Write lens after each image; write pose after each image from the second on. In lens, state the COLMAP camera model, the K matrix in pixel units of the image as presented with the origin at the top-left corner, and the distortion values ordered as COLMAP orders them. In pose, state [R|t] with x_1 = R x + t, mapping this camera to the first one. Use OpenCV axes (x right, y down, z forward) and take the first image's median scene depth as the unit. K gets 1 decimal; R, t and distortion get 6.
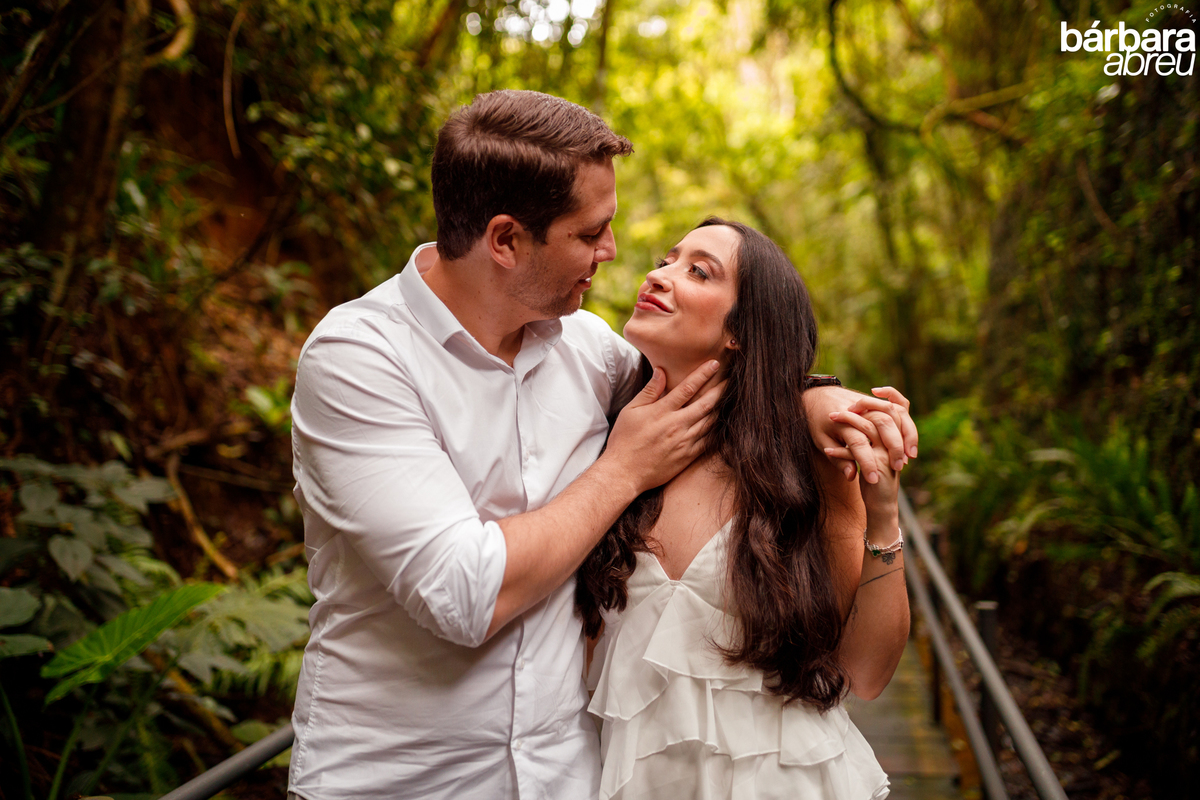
lens RADIAL K [[1238.1, 0, 600.8], [0, 1238.1, 400.6], [0, 0, 1]] dist [-0.056652, 0.000000]
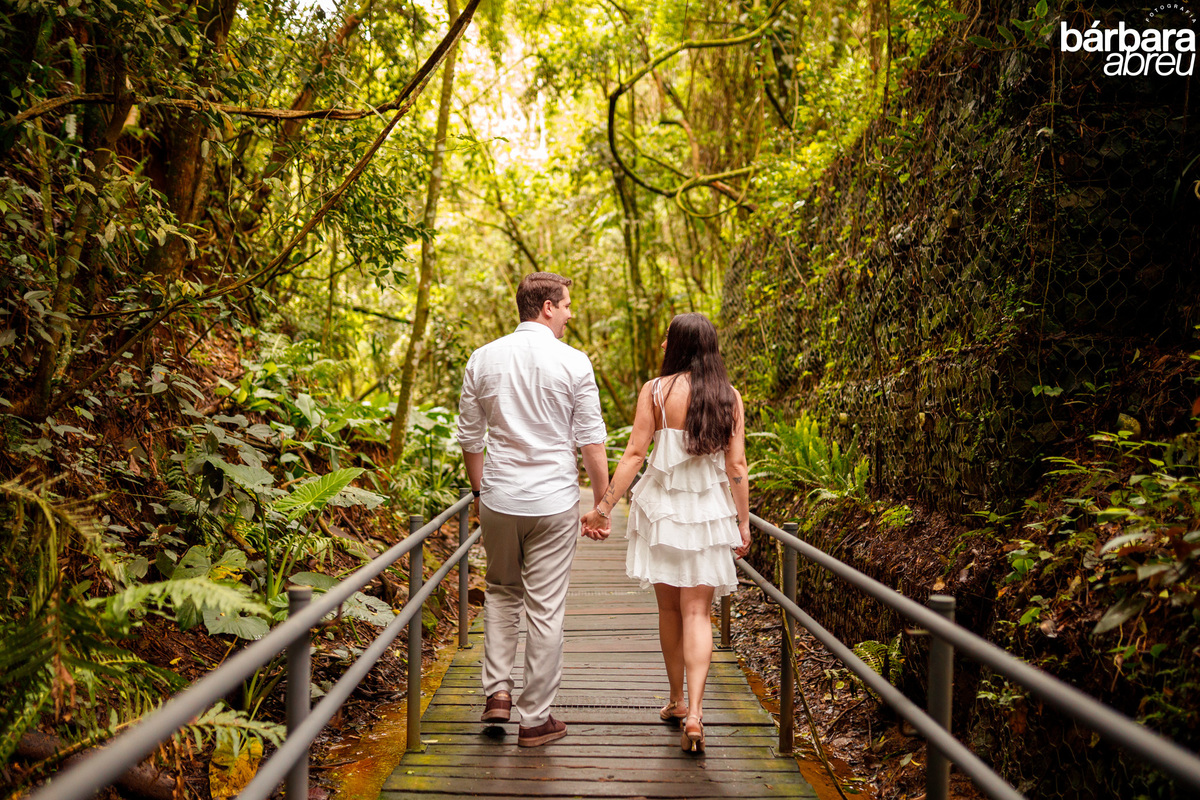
lens RADIAL K [[1238.1, 0, 599.4], [0, 1238.1, 401.1], [0, 0, 1]] dist [-0.056652, 0.000000]
pose [[0.977553, 0.018954, 0.209837, -0.101360], [-0.016841, 0.999788, -0.011854, 0.016489], [-0.210017, 0.008054, 0.977664, -0.301990]]
